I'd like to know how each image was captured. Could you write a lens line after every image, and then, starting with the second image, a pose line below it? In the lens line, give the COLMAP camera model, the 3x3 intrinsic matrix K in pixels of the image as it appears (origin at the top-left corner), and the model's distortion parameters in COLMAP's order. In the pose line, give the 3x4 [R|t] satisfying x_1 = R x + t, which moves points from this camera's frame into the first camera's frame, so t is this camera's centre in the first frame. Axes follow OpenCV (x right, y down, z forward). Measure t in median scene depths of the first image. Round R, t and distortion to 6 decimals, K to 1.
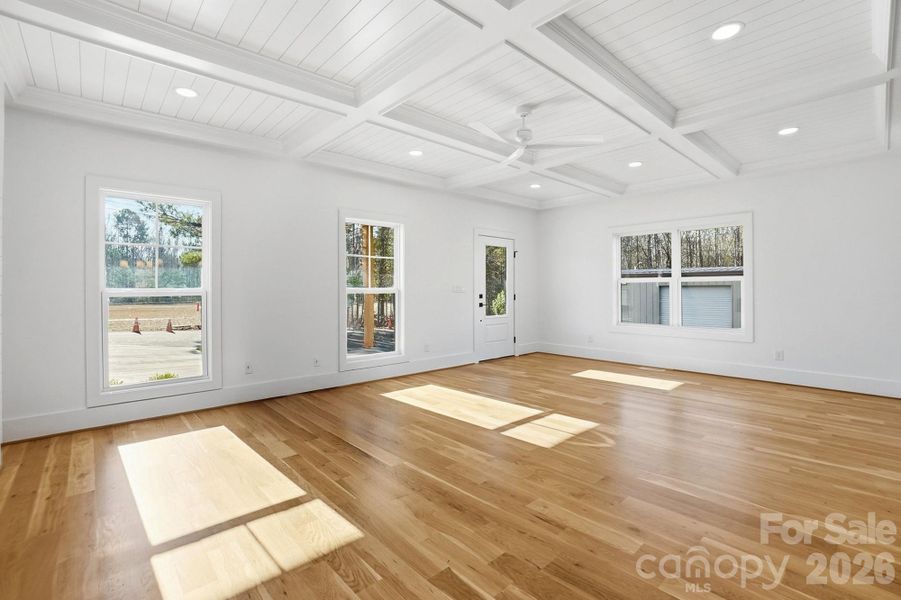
lens RADIAL K [[407.0, 0, 437.0], [0, 407.0, 291.0], [0, 0, 1]] dist [-0.040514, 0.000171]
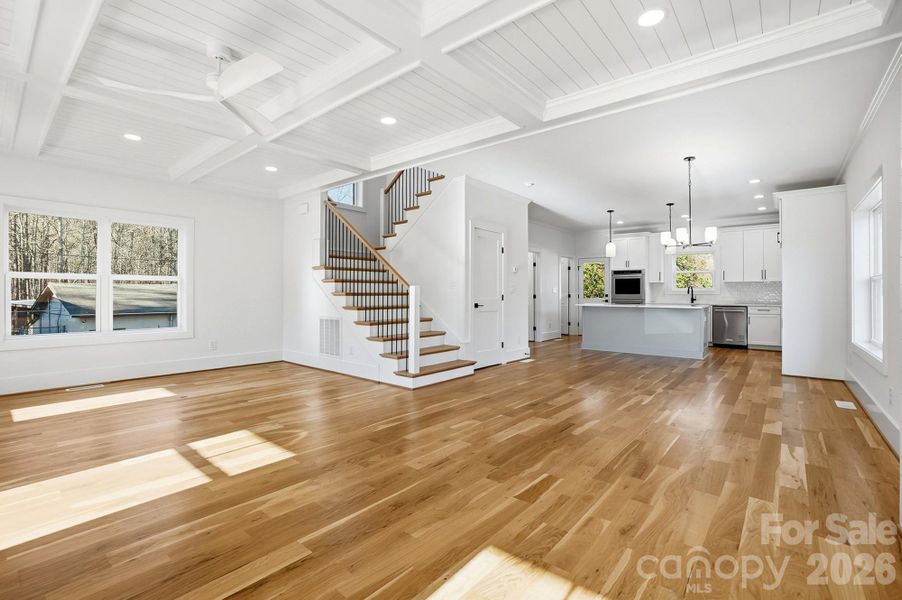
lens RADIAL K [[414.9, 0, 449.9], [0, 414.9, 293.5], [0, 0, 1]] dist [-0.053347, 0.013773]
pose [[-0.152684, 0.006387, 0.988254, -0.630896], [0.000875, 0.999980, -0.006328, 0.023566], [-0.988275, -0.000102, -0.152686, 0.710656]]
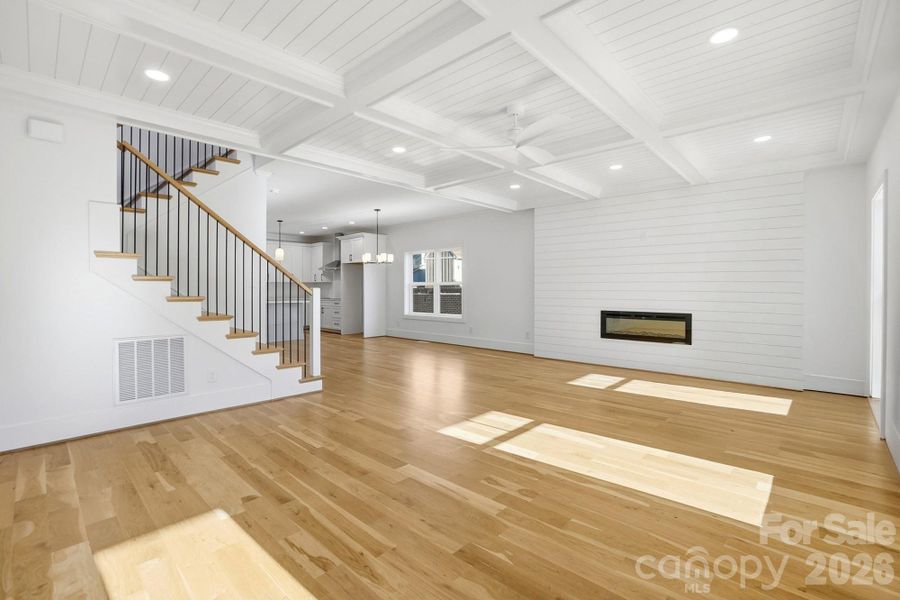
lens RADIAL K [[406.5, 0, 436.5], [0, 406.5, 291.0], [0, 0, 1]] dist [-0.040514, 0.000171]
pose [[-0.996443, 0.009014, -0.083791, 0.508350], [0.008166, 0.999912, 0.010455, -0.014124], [0.083877, 0.009733, -0.996429, 2.050906]]
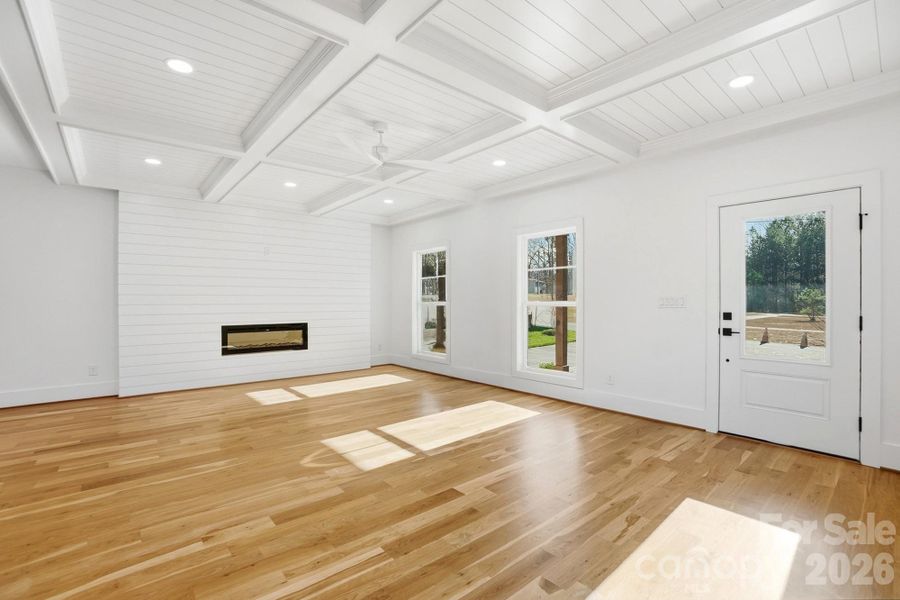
lens RADIAL K [[401.9, 0, 450.0], [0, 401.9, 300.0], [0, 0, 1]] dist [-0.048248, 0.000554]
pose [[-0.017810, 0.005104, -0.999828, 1.260458], [-0.003567, 0.999980, 0.005168, -0.020311], [0.999835, 0.003658, -0.017792, 1.241590]]
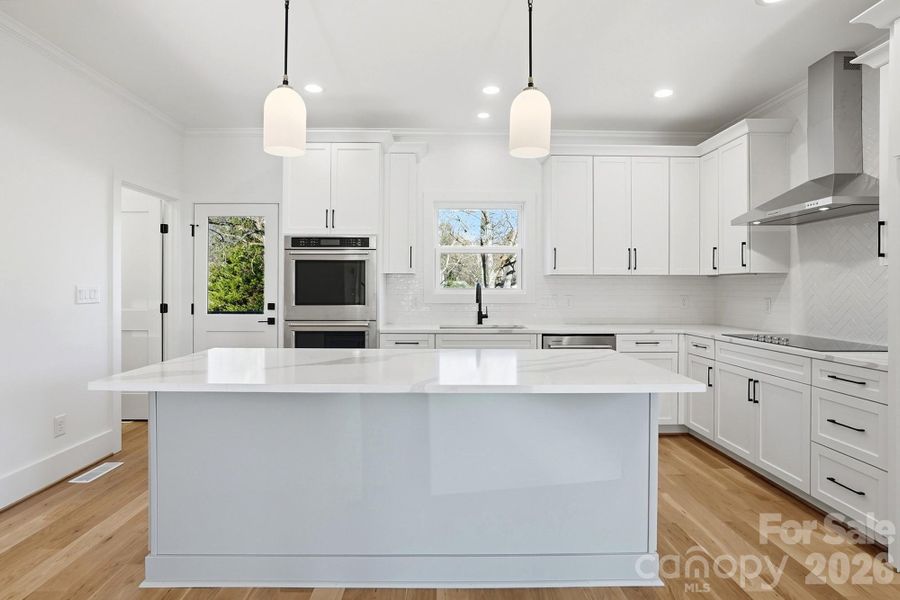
lens RADIAL K [[469.9, 0, 447.7], [0, 469.9, 289.7], [0, 0, 1]] dist [-0.030447, -0.000073]
pose [[-0.761149, 0.003749, 0.648566, 1.024648], [0.004012, 0.999991, -0.001072, -0.022958], [-0.648564, 0.001786, -0.761158, -0.249273]]
